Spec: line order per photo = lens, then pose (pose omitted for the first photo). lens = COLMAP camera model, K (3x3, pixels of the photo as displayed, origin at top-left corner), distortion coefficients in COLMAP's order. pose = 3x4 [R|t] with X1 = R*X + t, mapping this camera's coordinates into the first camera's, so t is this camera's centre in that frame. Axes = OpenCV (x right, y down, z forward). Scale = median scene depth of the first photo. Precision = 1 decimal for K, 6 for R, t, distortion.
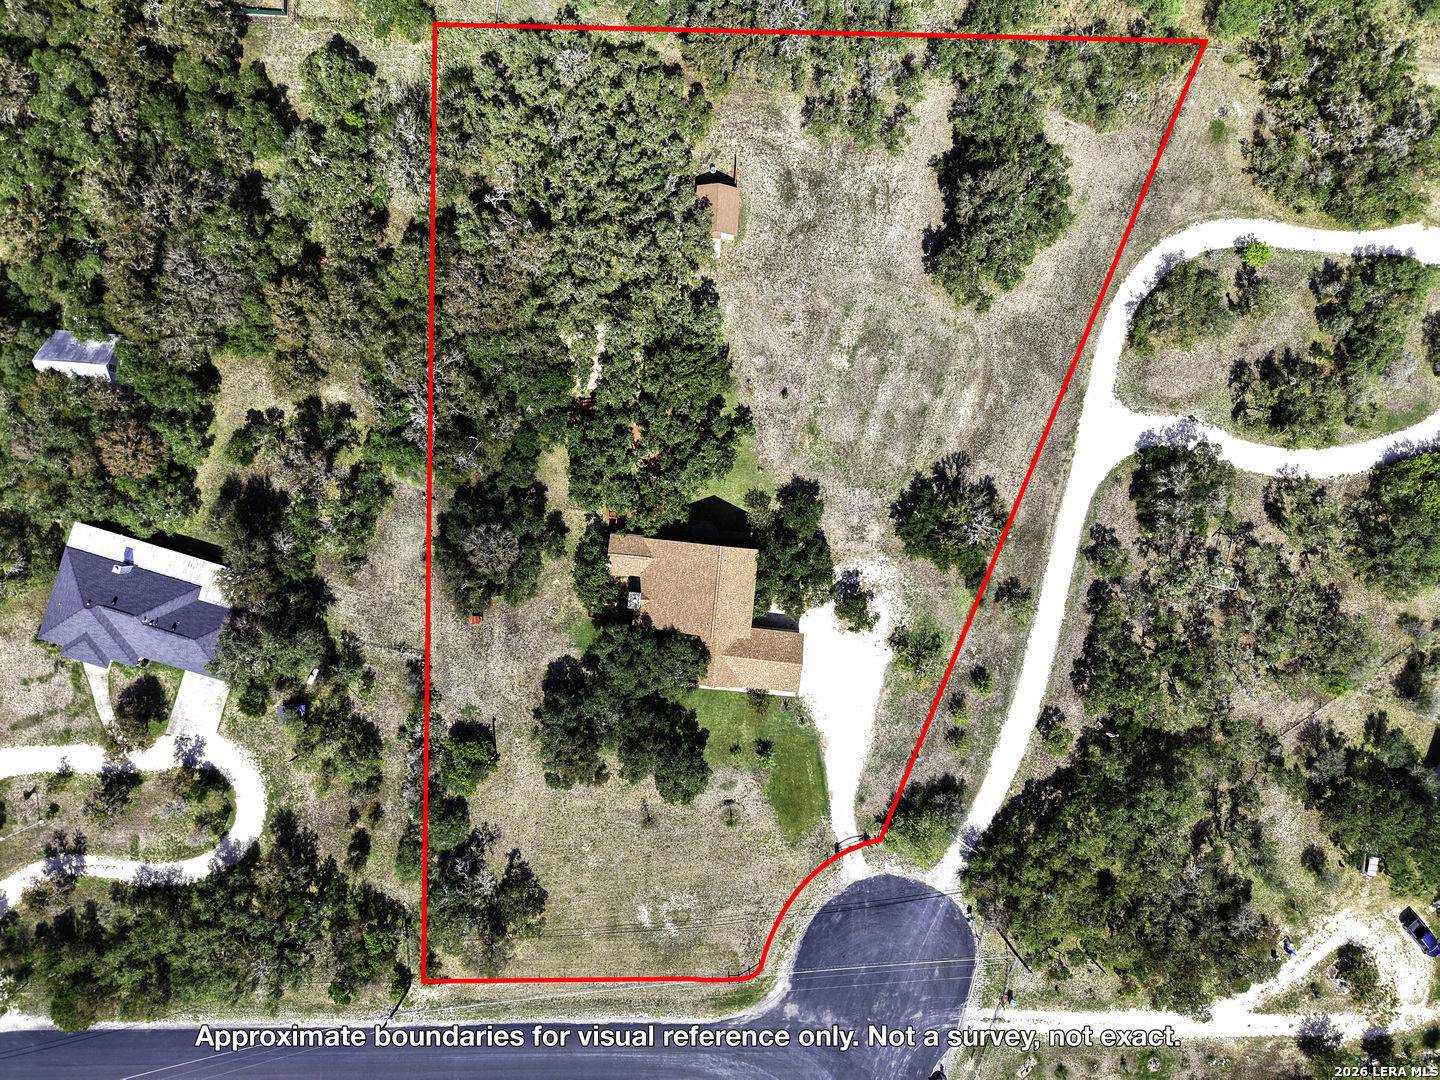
lens RADIAL K [[995.2, 0, 720.0], [0, 995.2, 540.0], [0, 0, 1]] dist [-0.004004, -0.002147]
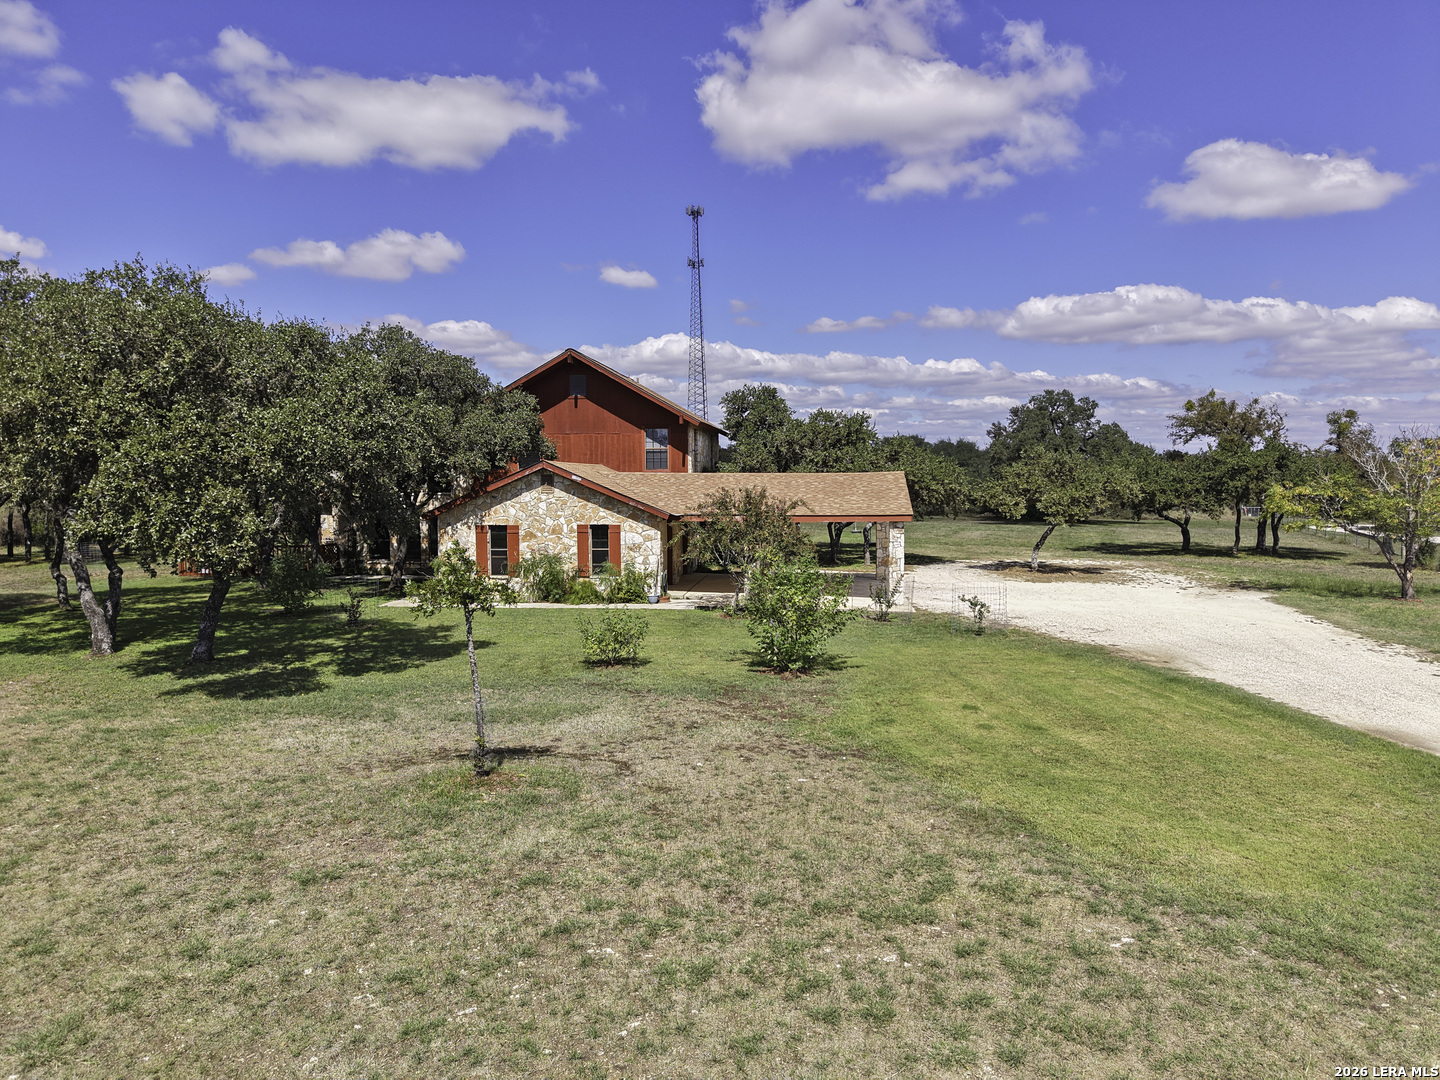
lens RADIAL K [[995.2, 0, 720.0], [0, 995.2, 540.0], [0, 0, 1]] dist [-0.004004, -0.002147]
pose [[0.999188, -0.039838, -0.006085, 0.034307], [-0.003241, 0.071069, -0.997466, 0.371528], [0.040169, 0.996676, 0.070882, 0.966593]]
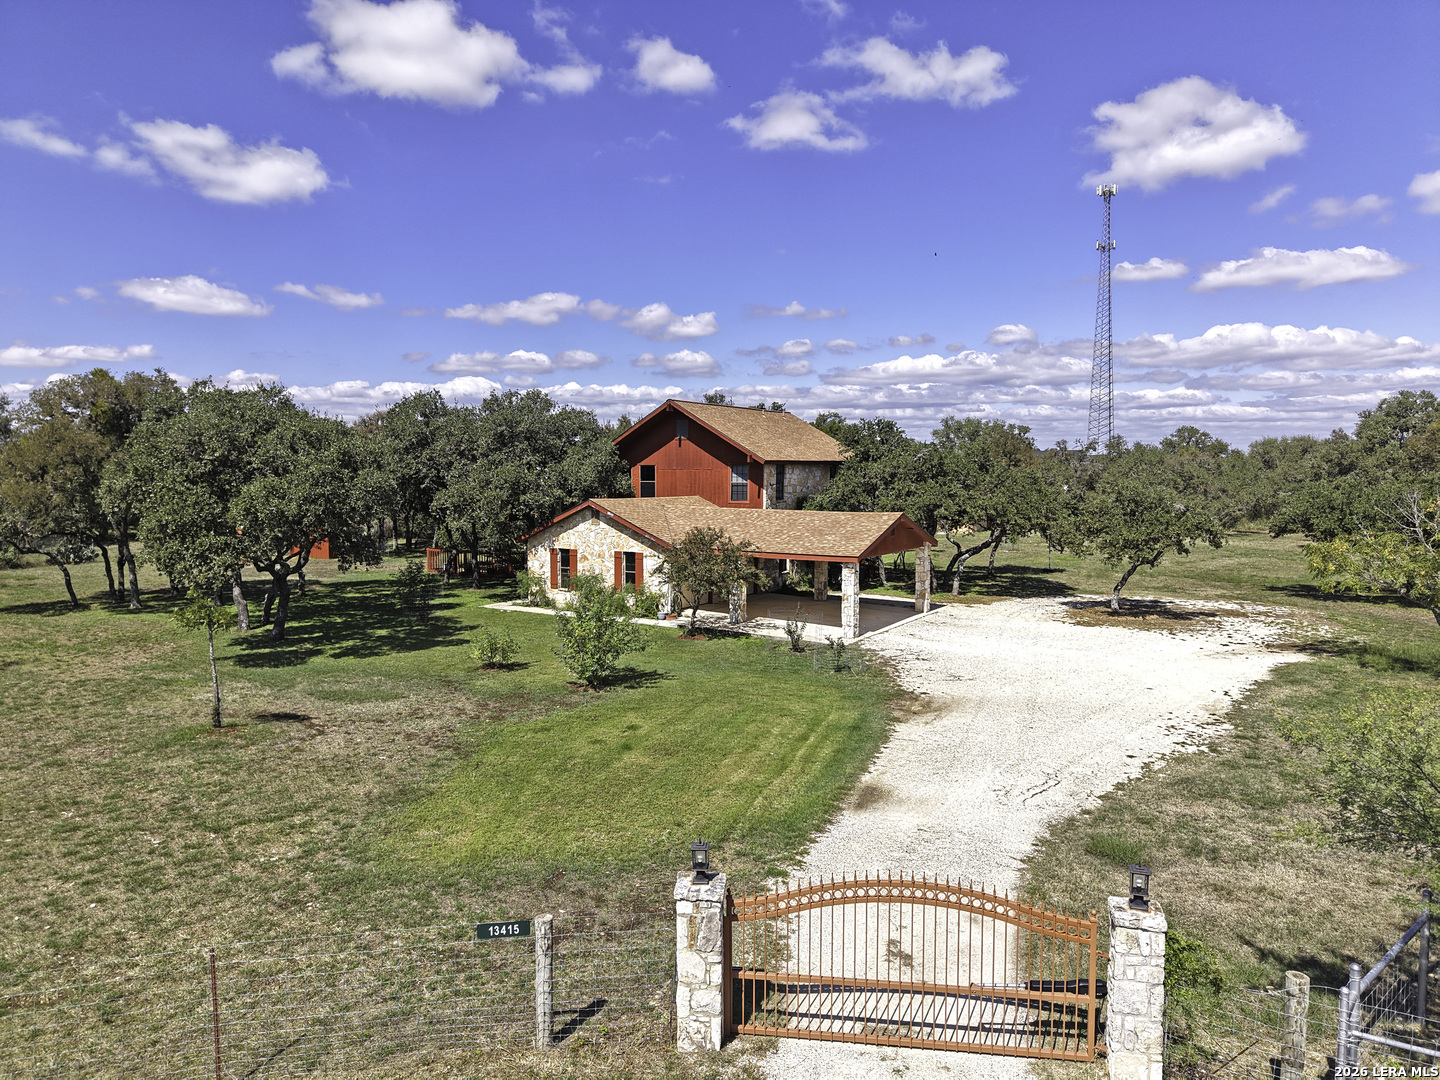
lens RADIAL K [[995.2, 0, 720.0], [0, 995.2, 540.0], [0, 0, 1]] dist [-0.004004, -0.002147]
pose [[0.902267, -0.001505, -0.431176, 0.151882], [-0.429854, 0.075164, -0.899764, 0.385458], [0.033763, 0.997170, 0.067171, 0.956565]]
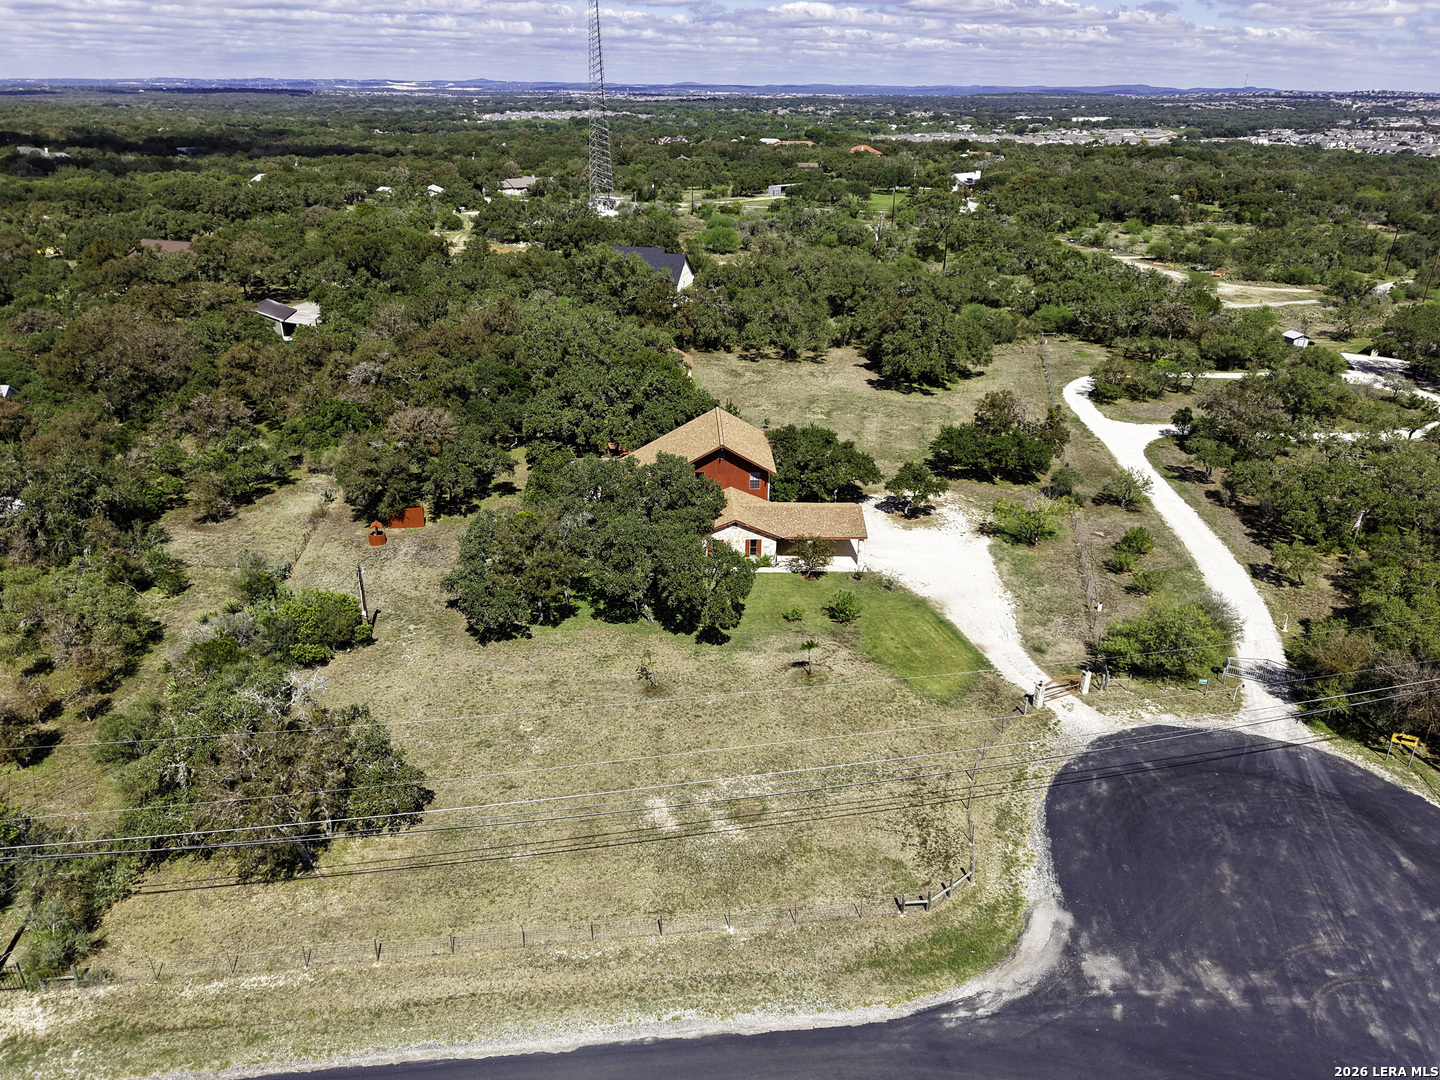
lens RADIAL K [[995.2, 0, 720.0], [0, 995.2, 540.0], [0, 0, 1]] dist [-0.004004, -0.002147]
pose [[0.990015, -0.083168, 0.113817, -0.088950], [0.137765, 0.399762, -0.906207, 0.712332], [0.029868, 0.912838, 0.407228, 0.719044]]
